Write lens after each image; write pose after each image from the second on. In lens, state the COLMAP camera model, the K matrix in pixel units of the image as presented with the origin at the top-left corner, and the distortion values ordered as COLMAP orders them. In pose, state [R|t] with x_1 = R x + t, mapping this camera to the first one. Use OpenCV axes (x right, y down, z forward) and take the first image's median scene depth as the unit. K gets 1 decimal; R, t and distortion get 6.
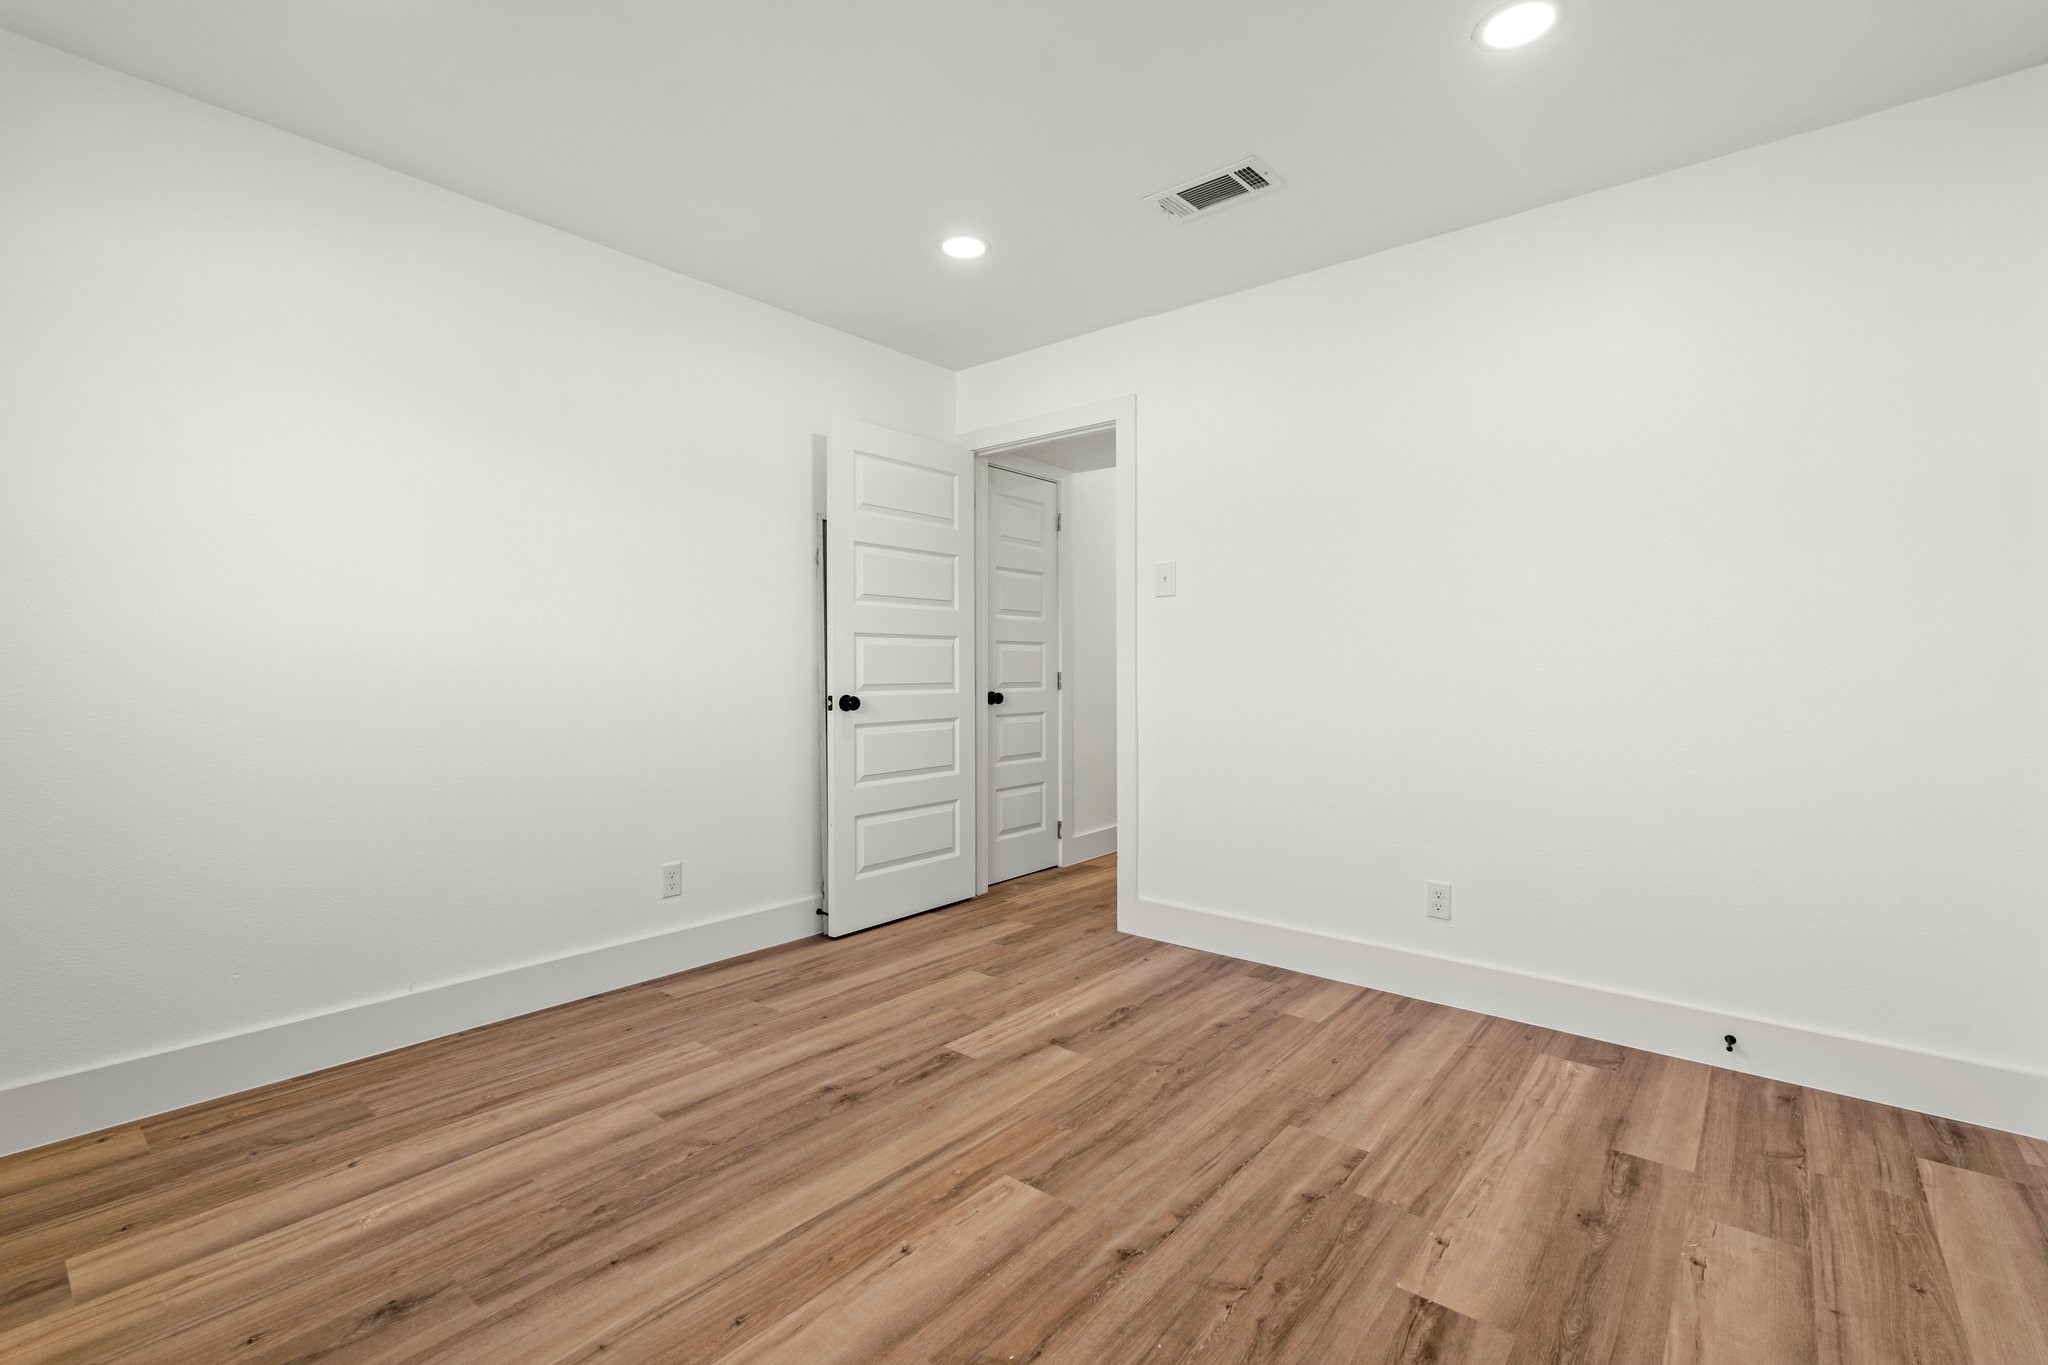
lens RADIAL K [[921.1, 0, 1024.0], [0, 921.1, 682.5], [0, 0, 1]] dist [-0.001166, -0.000584]
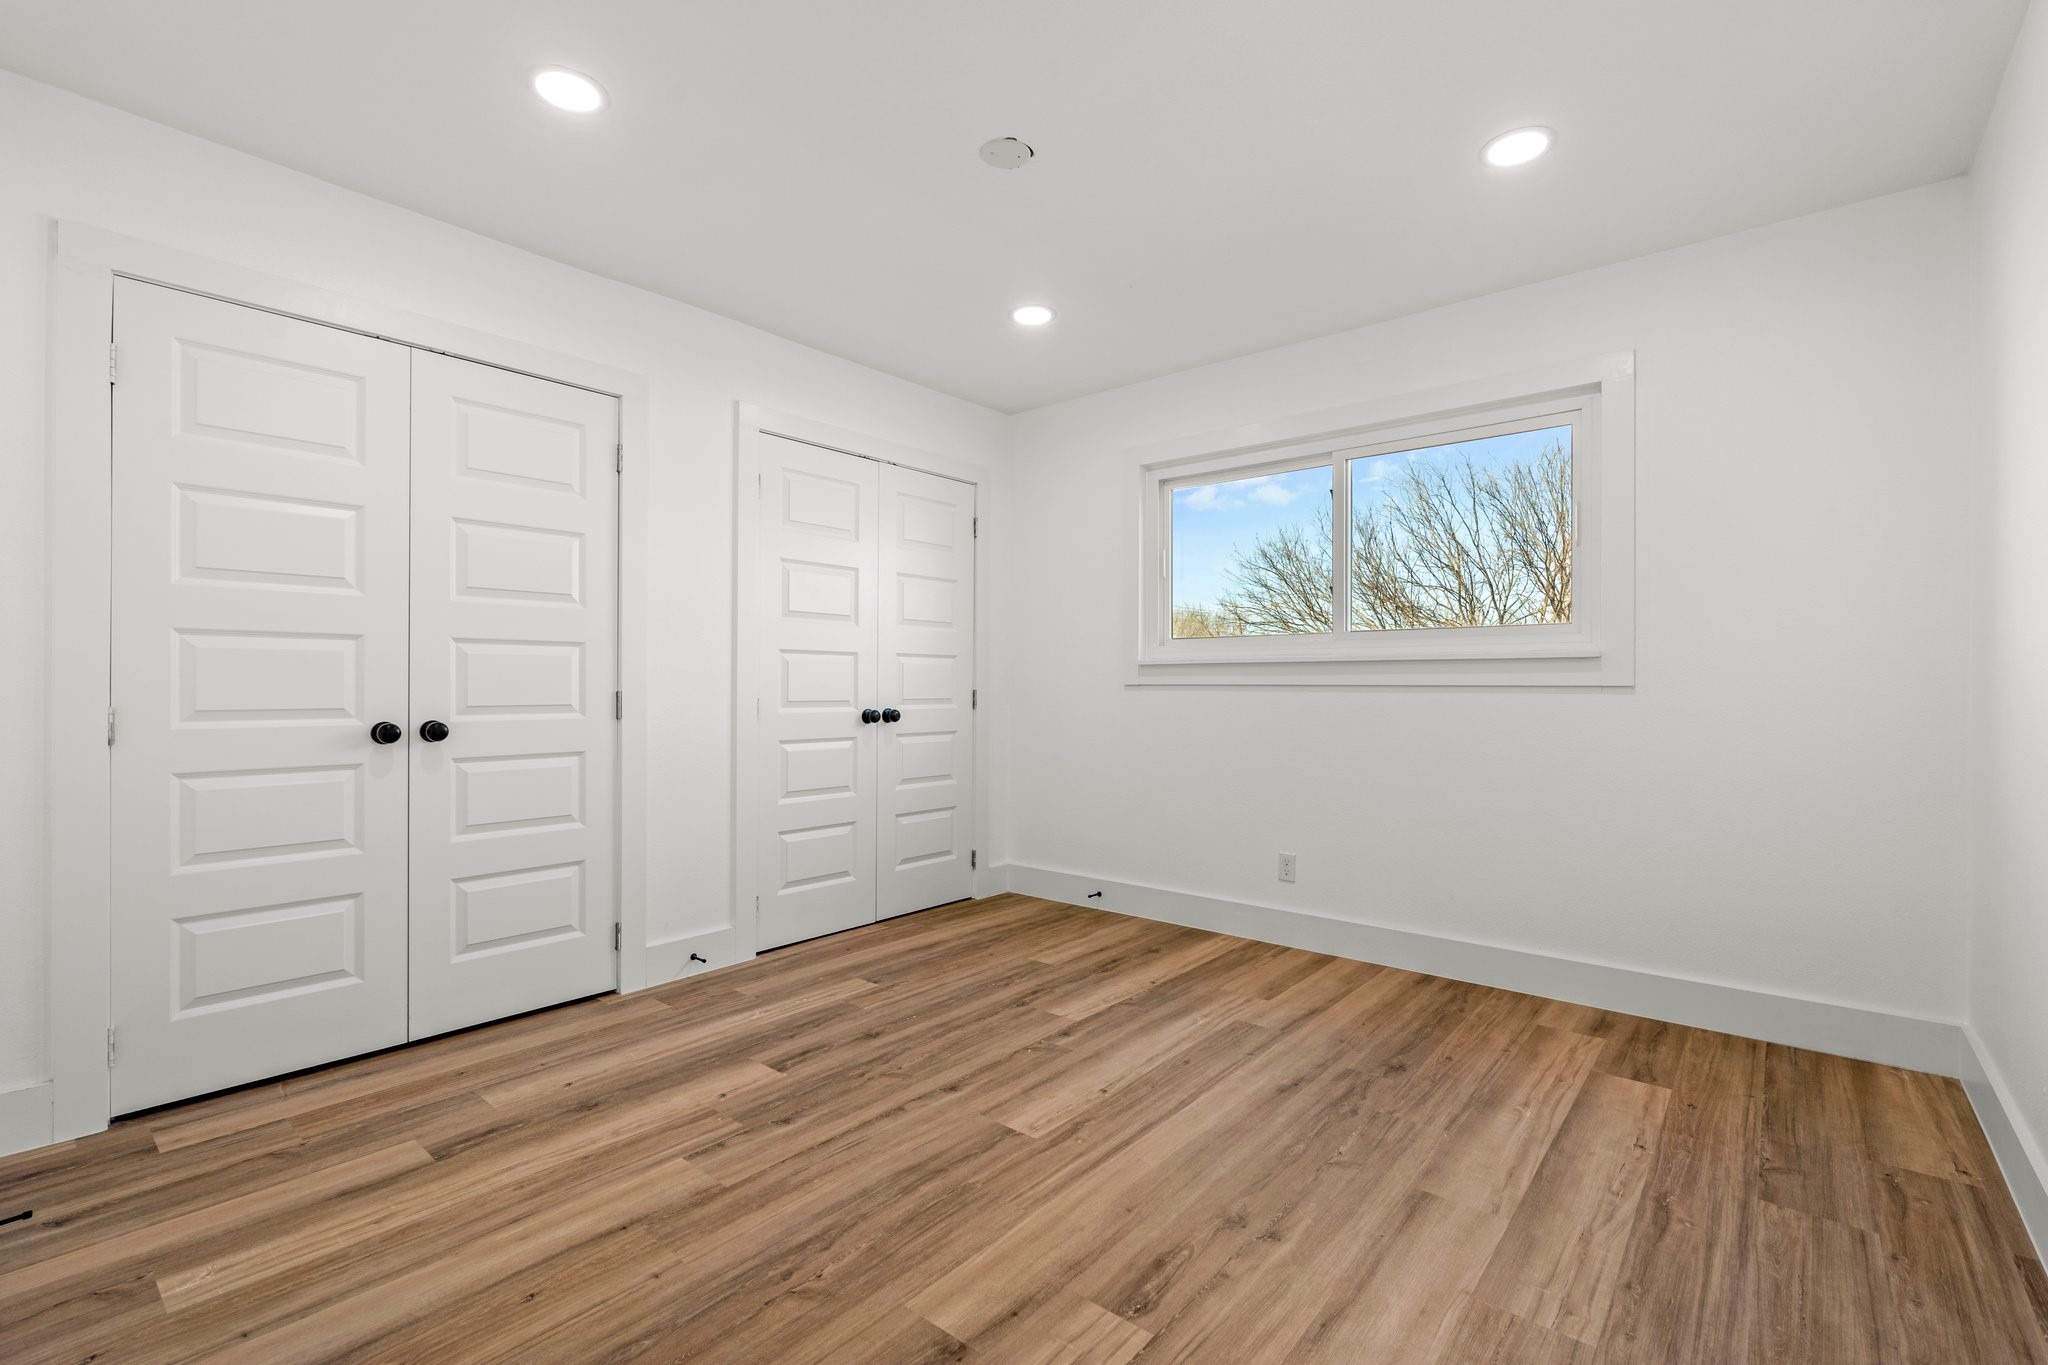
lens RADIAL K [[921.1, 0, 1024.0], [0, 921.1, 682.5], [0, 0, 1]] dist [-0.001166, -0.000584]
pose [[-0.999929, -0.003901, 0.011264, -0.014293], [-0.003791, 0.999945, 0.009782, -0.028865], [-0.011301, 0.009738, -0.999889, 2.003010]]
